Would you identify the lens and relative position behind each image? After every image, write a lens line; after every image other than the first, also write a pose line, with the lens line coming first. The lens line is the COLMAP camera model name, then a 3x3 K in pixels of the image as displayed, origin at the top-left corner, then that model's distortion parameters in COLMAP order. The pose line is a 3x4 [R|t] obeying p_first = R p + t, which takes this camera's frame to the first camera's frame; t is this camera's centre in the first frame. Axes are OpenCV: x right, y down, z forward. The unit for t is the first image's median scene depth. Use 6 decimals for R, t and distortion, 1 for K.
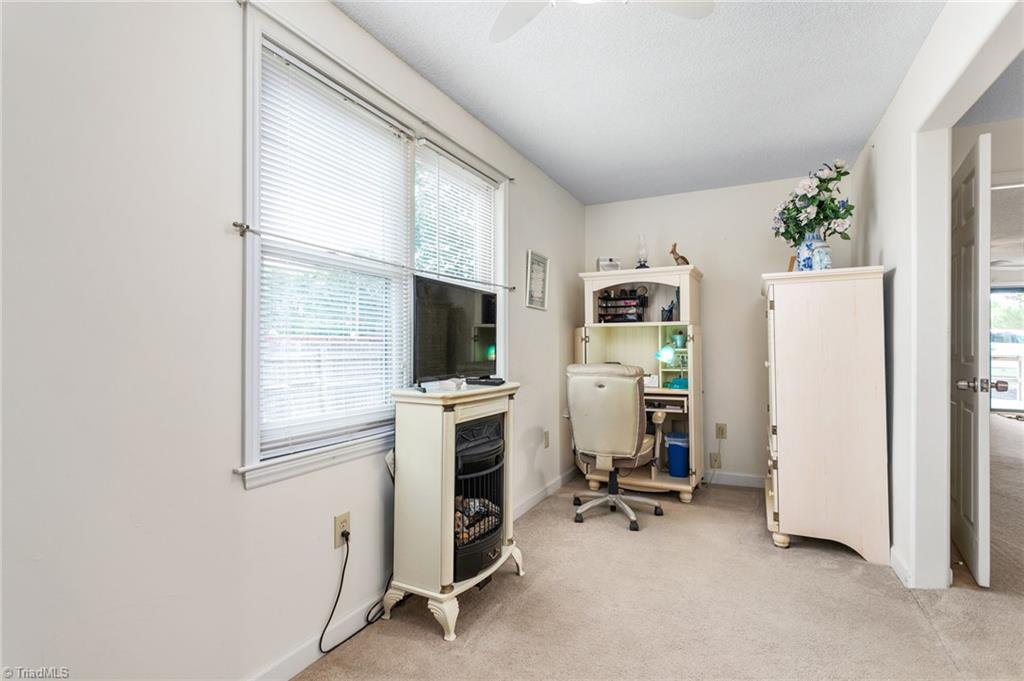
lens RADIAL K [[498.0, 0, 514.7], [0, 498.0, 339.9], [0, 0, 1]] dist [-0.001206, -0.000016]
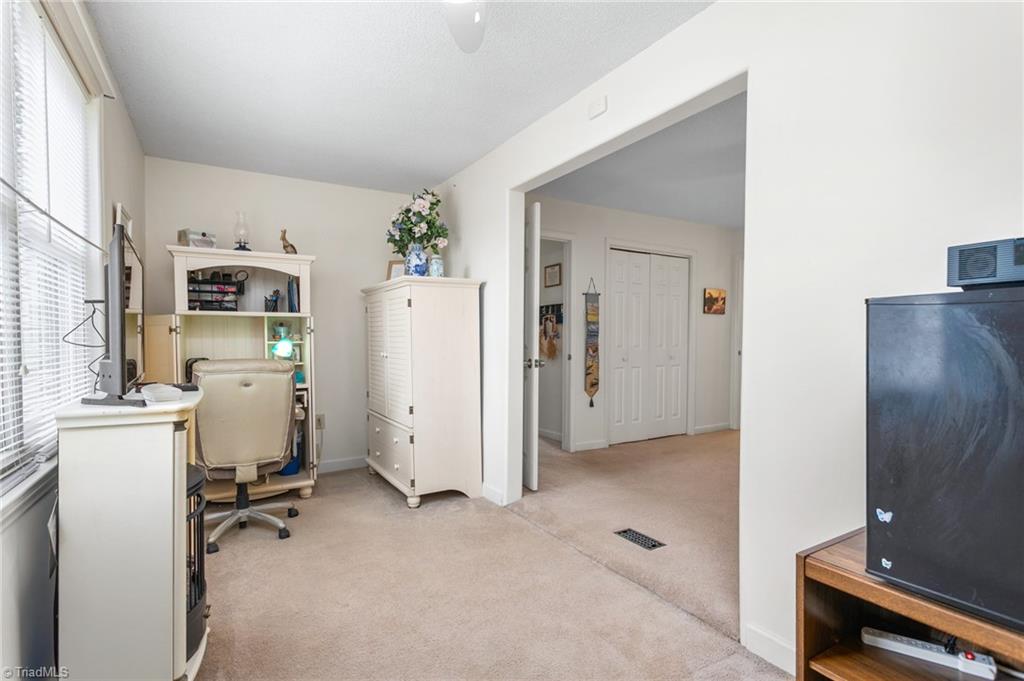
lens RADIAL K [[498.0, 0, 518.1], [0, 498.0, 348.0], [0, 0, 1]] dist [-0.001206, -0.000016]
pose [[0.539475, -0.014891, 0.841870, -0.279028], [-0.009404, 0.999675, 0.023708, 0.004394], [-0.841949, -0.020707, 0.539160, 0.136398]]
